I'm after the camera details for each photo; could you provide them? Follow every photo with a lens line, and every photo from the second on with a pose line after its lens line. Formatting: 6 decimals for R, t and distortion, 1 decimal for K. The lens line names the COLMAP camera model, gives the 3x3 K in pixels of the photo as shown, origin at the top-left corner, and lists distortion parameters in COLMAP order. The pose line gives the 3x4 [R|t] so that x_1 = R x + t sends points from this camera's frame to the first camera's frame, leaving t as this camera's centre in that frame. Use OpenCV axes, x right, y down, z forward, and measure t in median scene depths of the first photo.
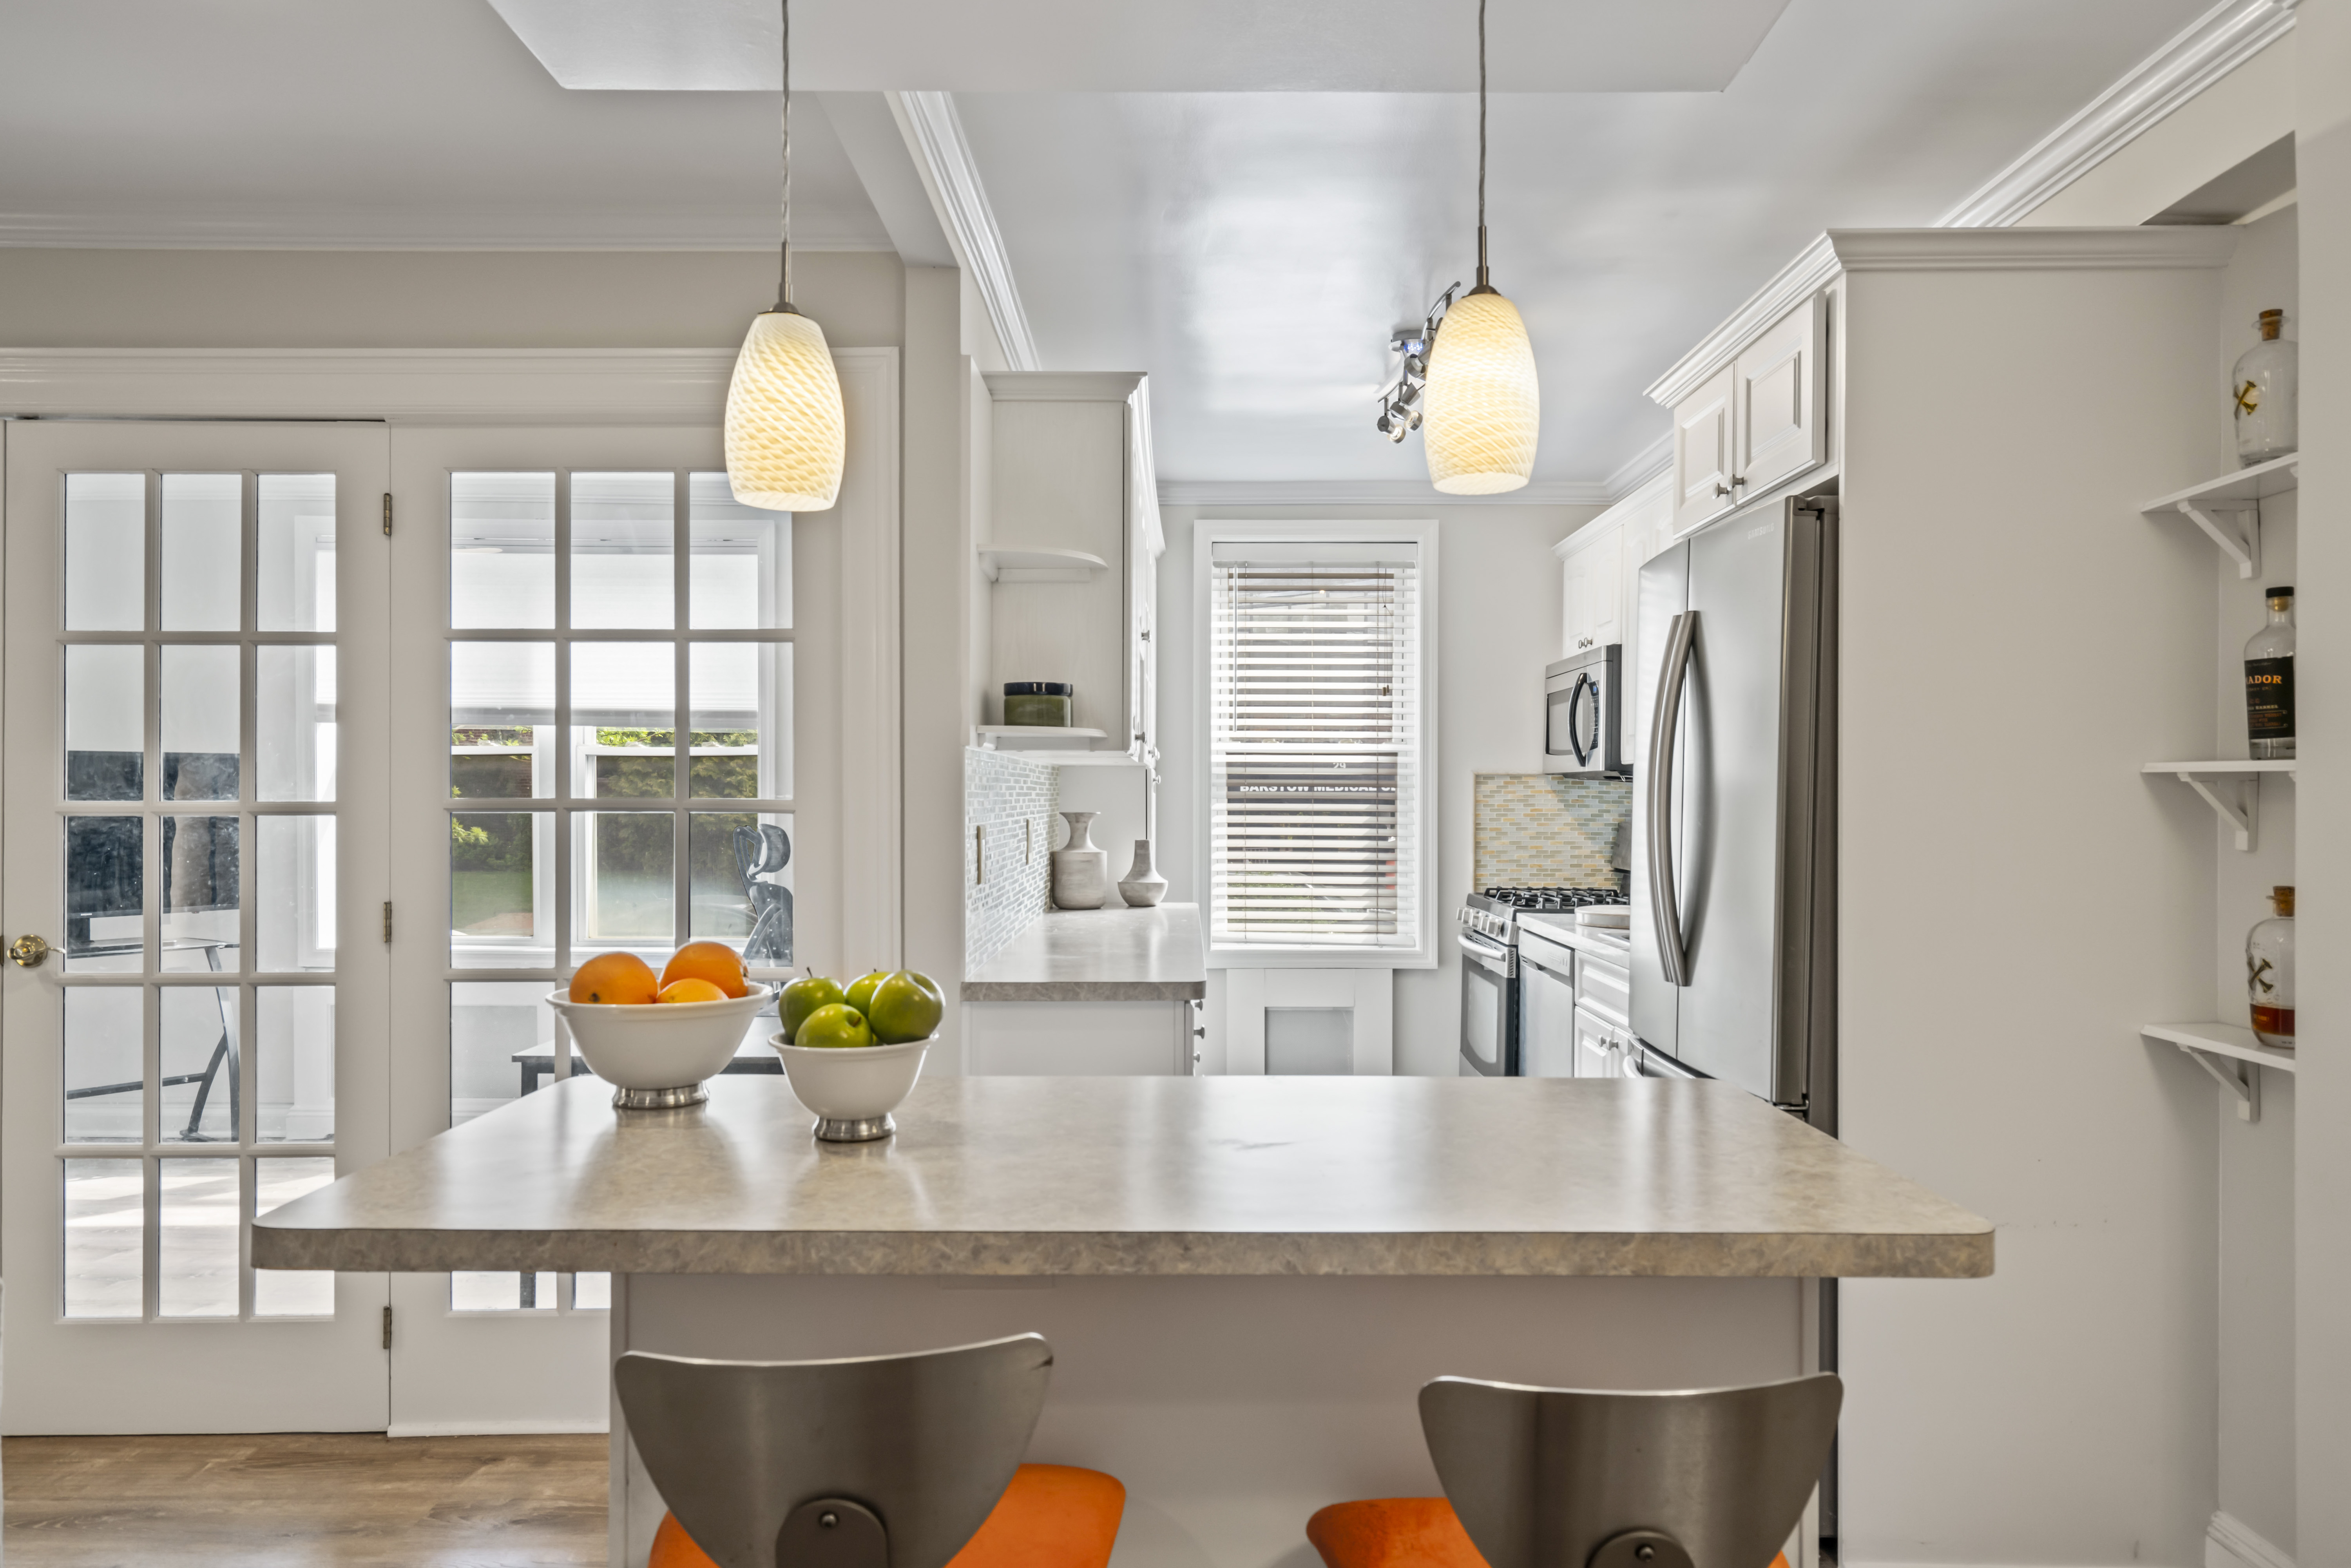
lens RADIAL K [[1498.1, 0, 1197.5], [0, 1498.1, 804.7], [0, 0, 1]] dist [0.006342, 0.002992]
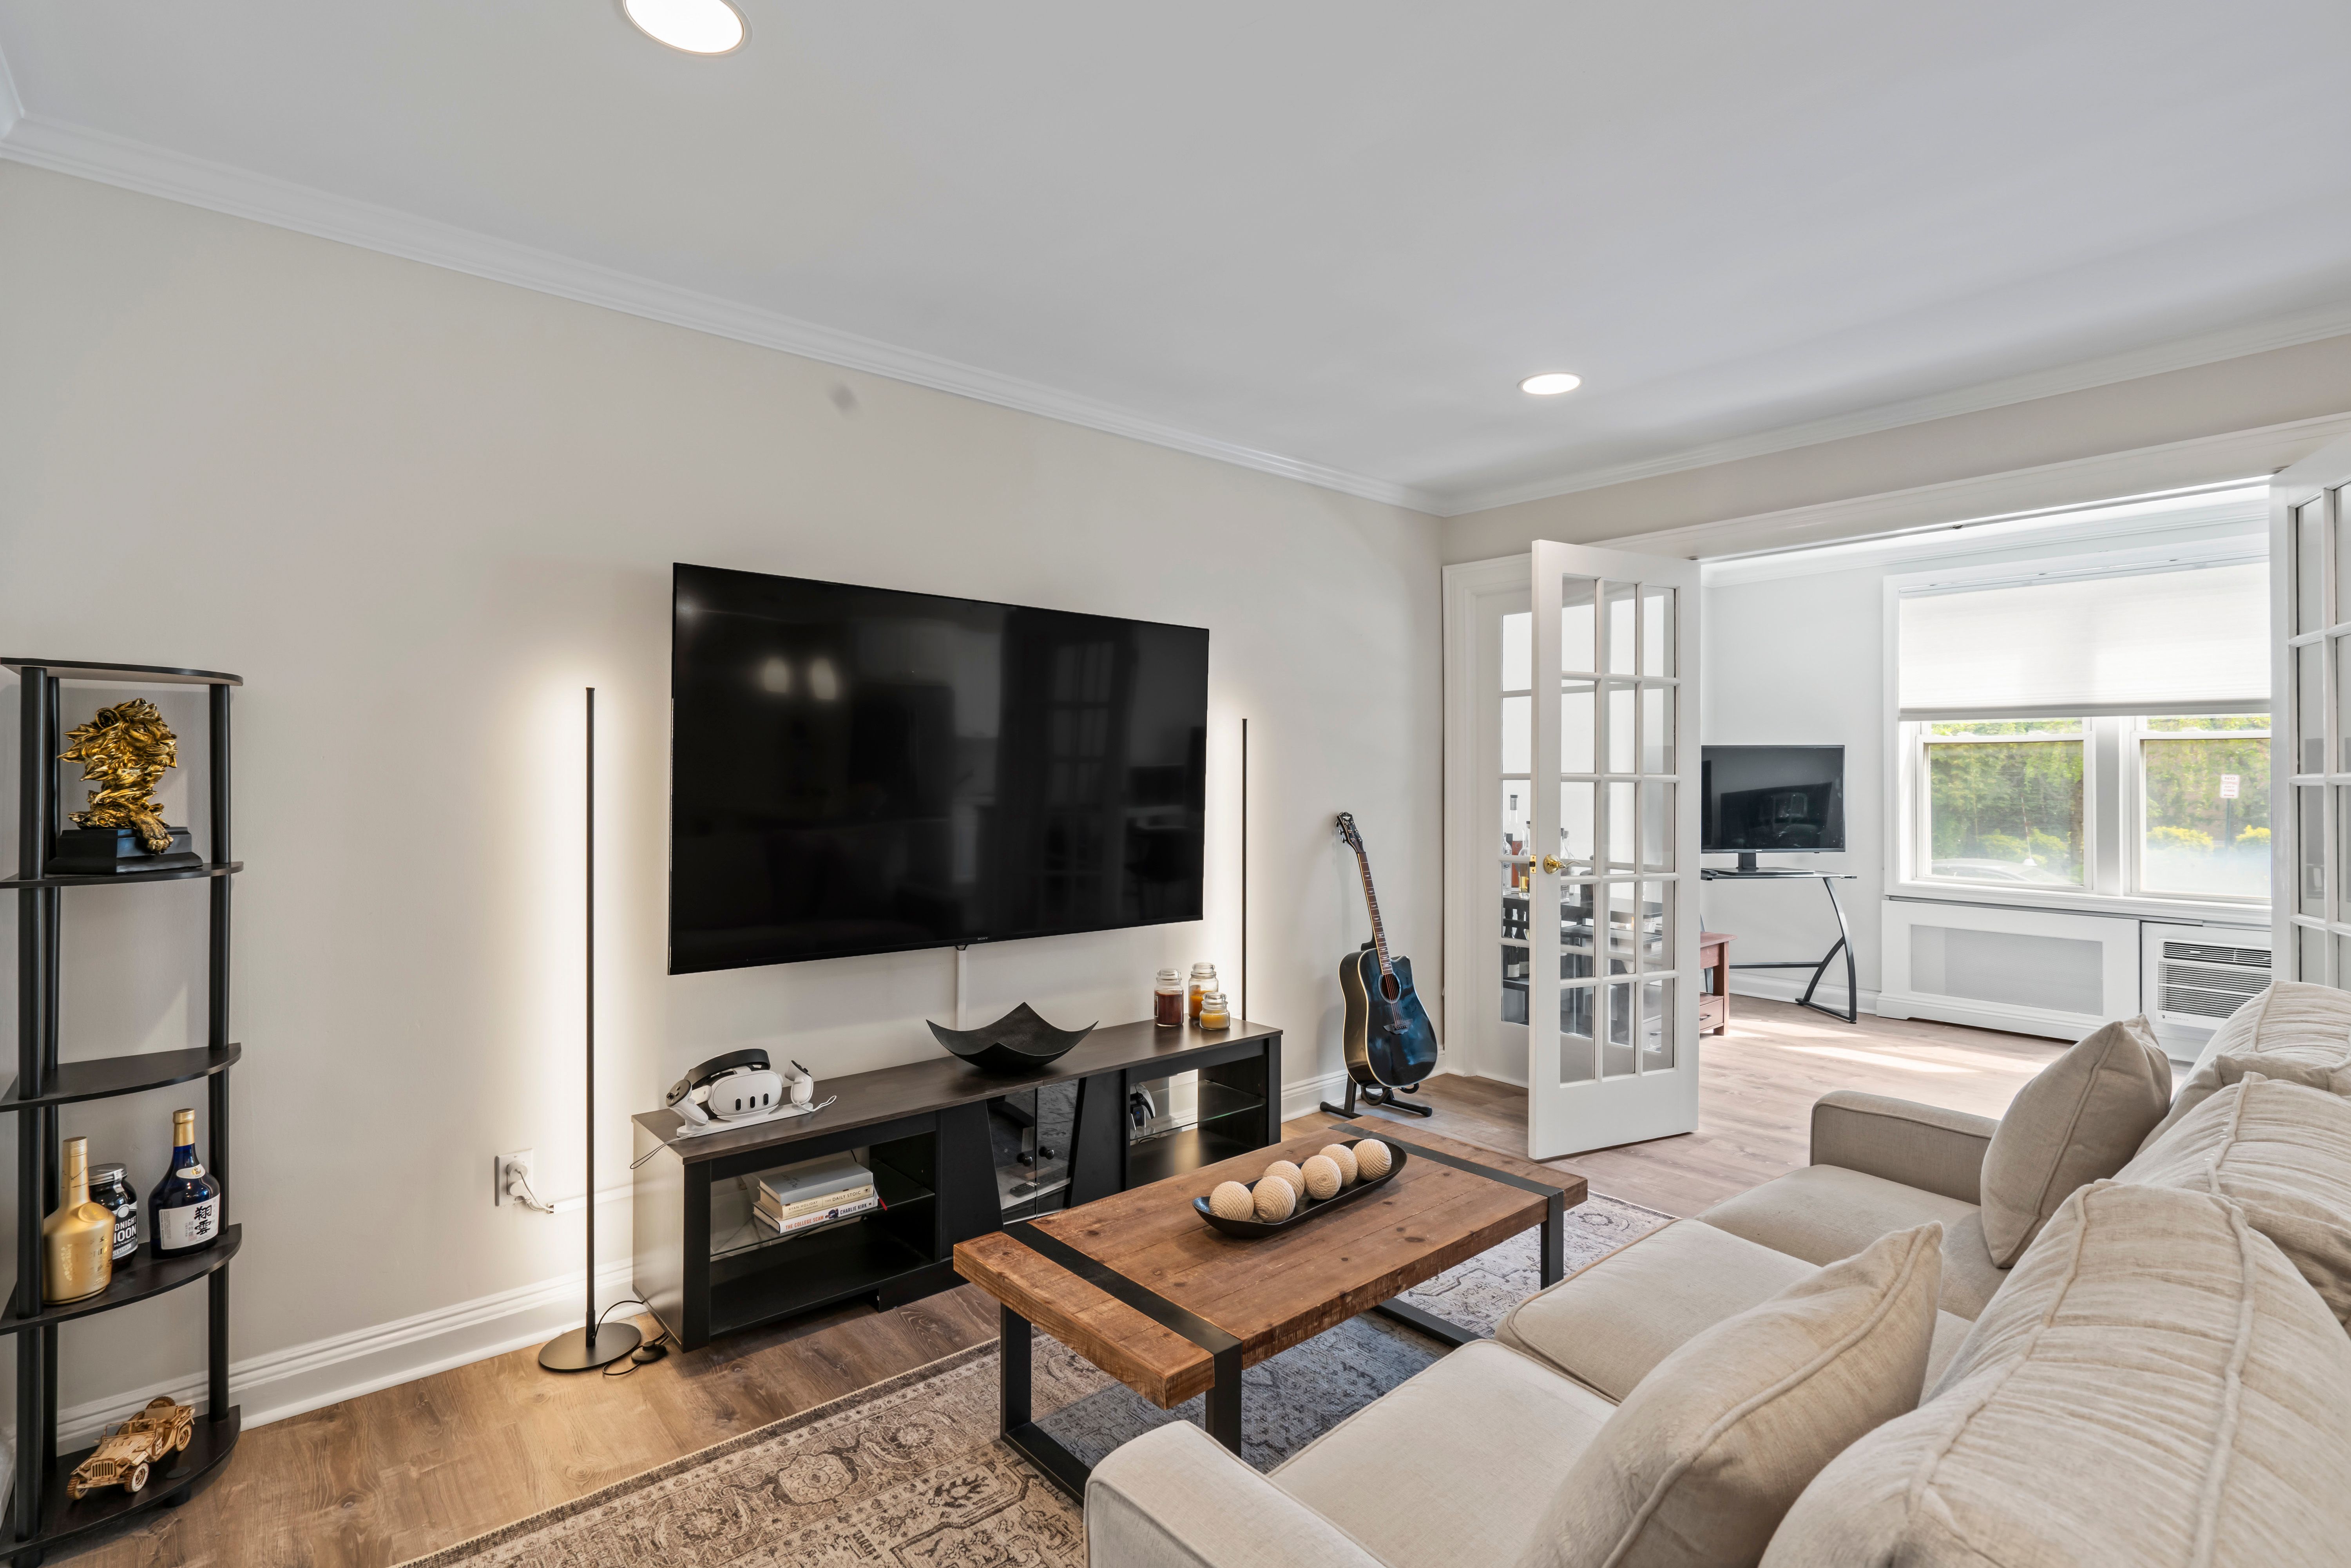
lens RADIAL K [[1099.3, 0, 1172.4], [0, 1099.3, 781.8], [0, 0, 1]] dist [-0.001503, 0.000467]
pose [[0.649332, 0.003558, -0.760496, -0.588291], [-0.004797, 0.999988, 0.000583, 0.011116], [0.760490, 0.003270, 0.649342, -0.414498]]
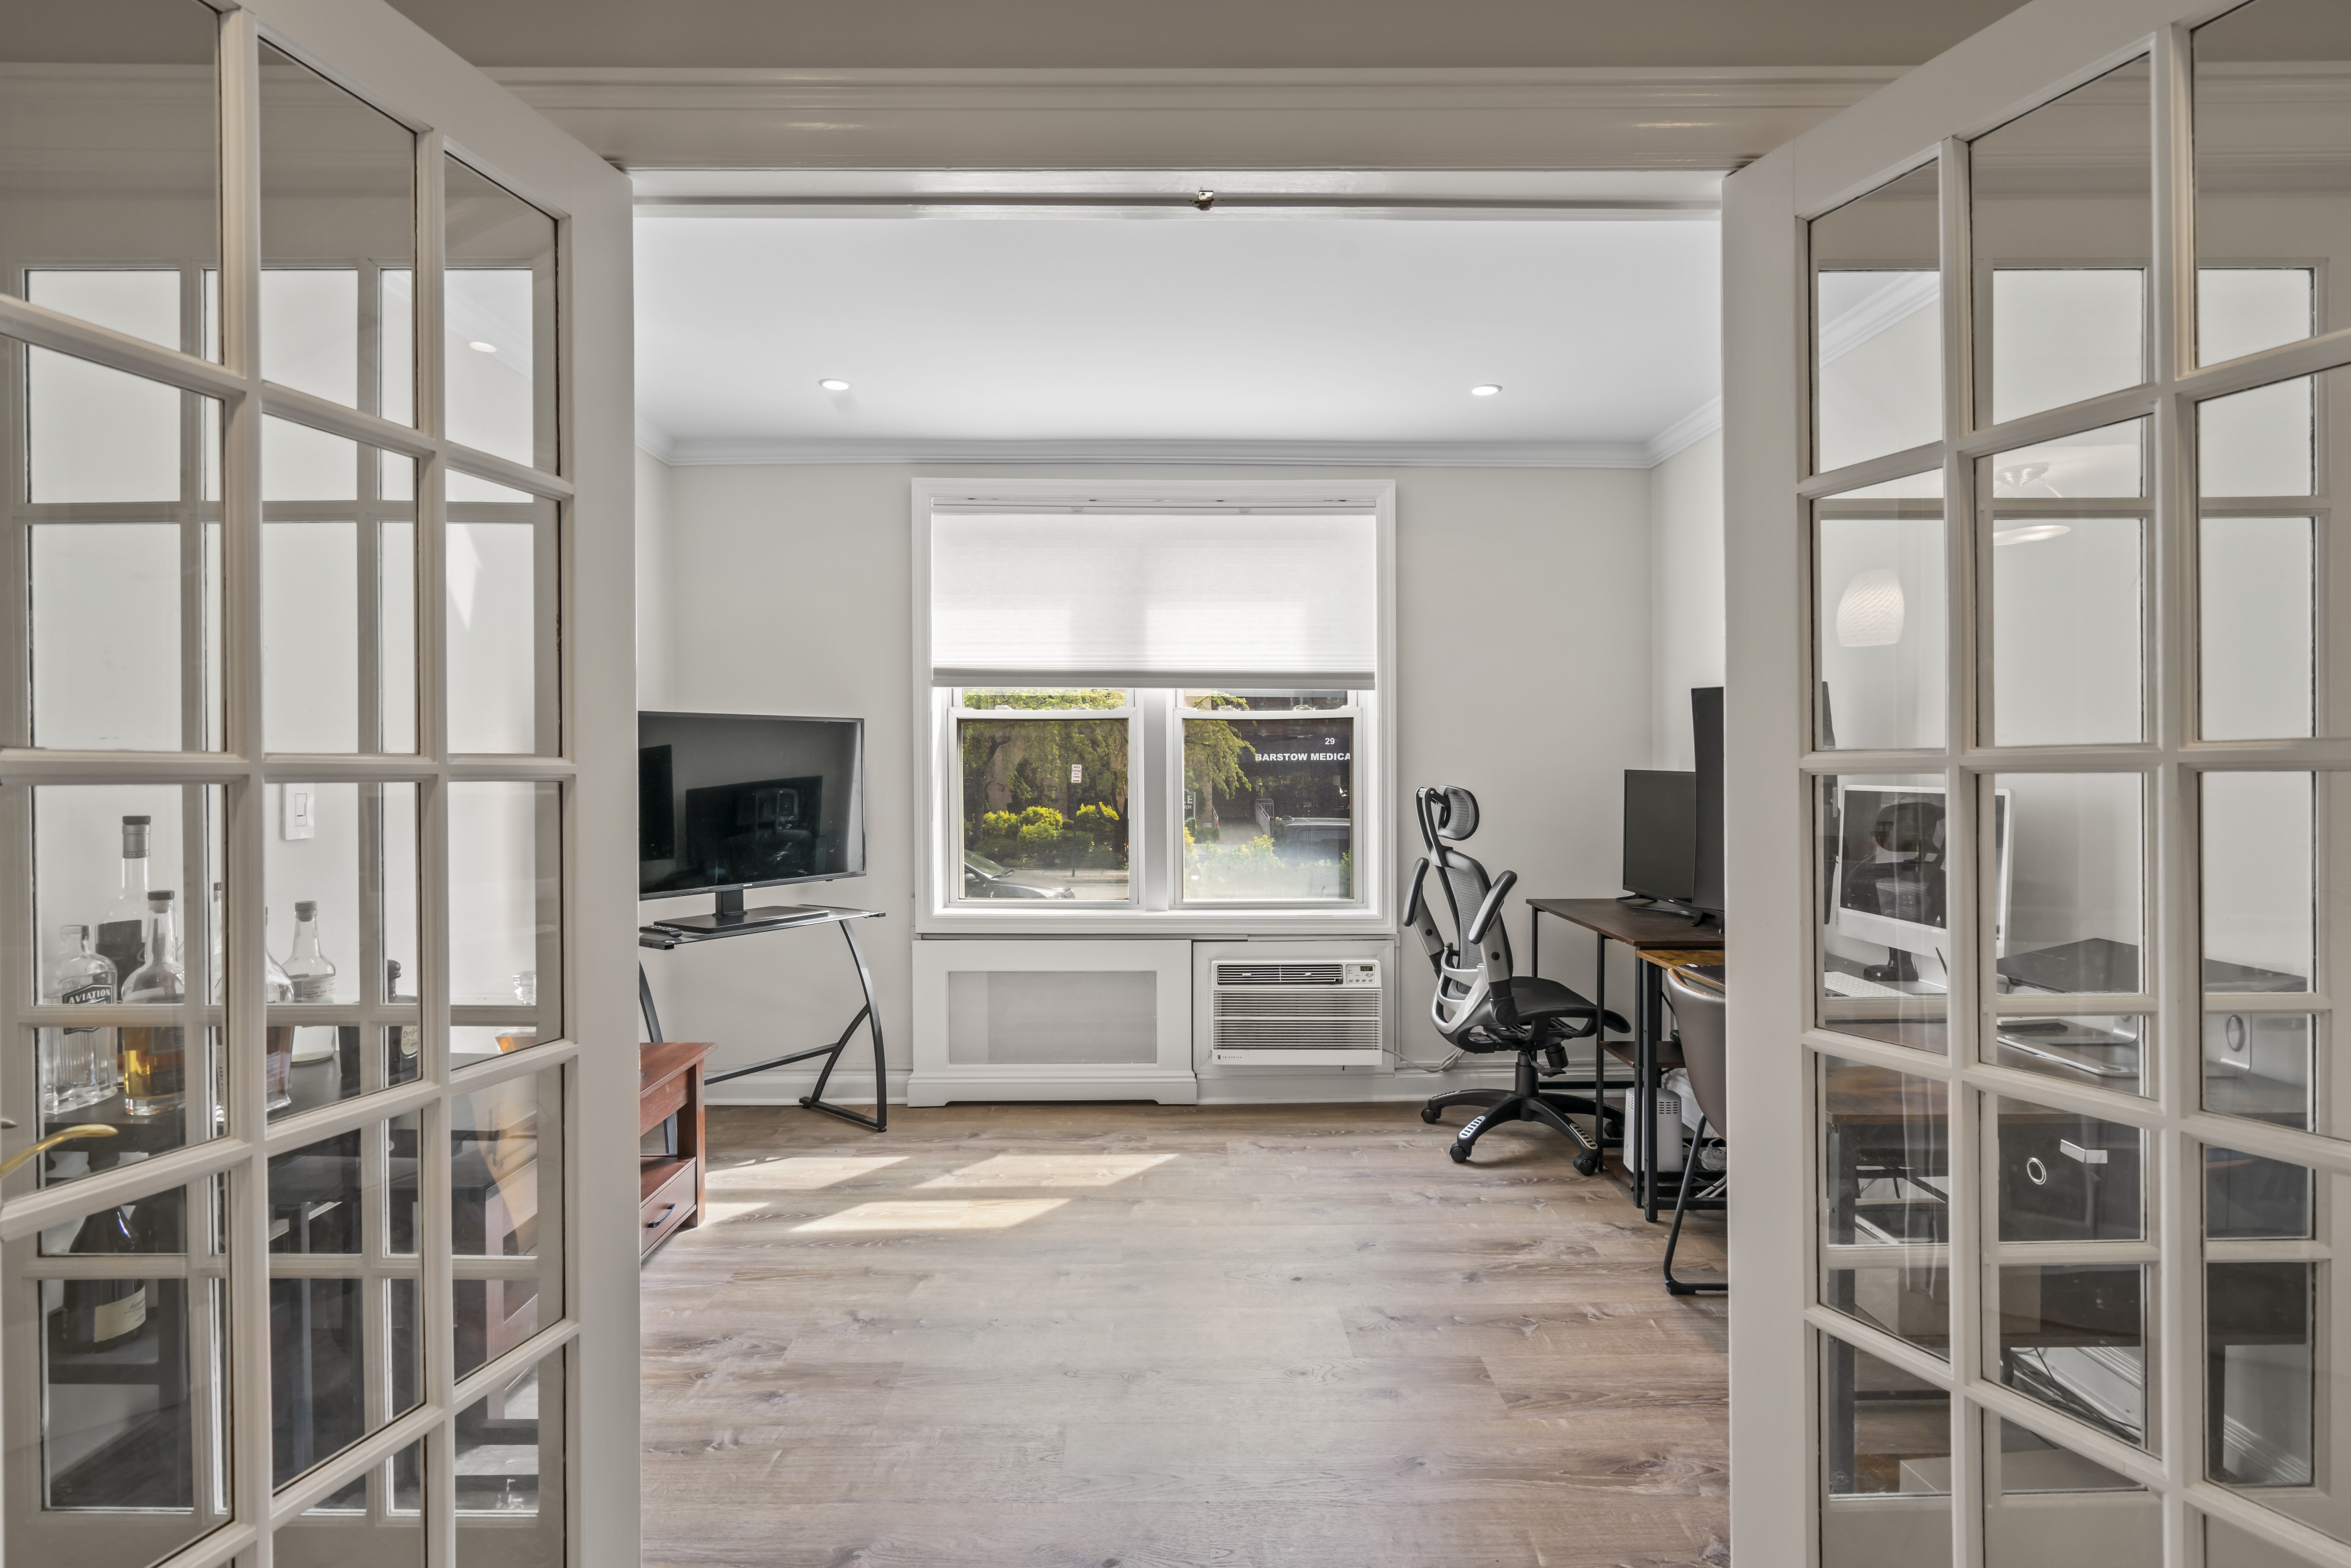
lens RADIAL K [[1099.3, 0, 1162.7], [0, 1099.3, 764.2], [0, 0, 1]] dist [-0.001503, 0.000467]
pose [[0.999949, -0.004667, 0.008950, -1.027855], [0.004722, 0.999970, -0.006146, 0.006191], [-0.008921, 0.006188, 0.999941, 0.614568]]
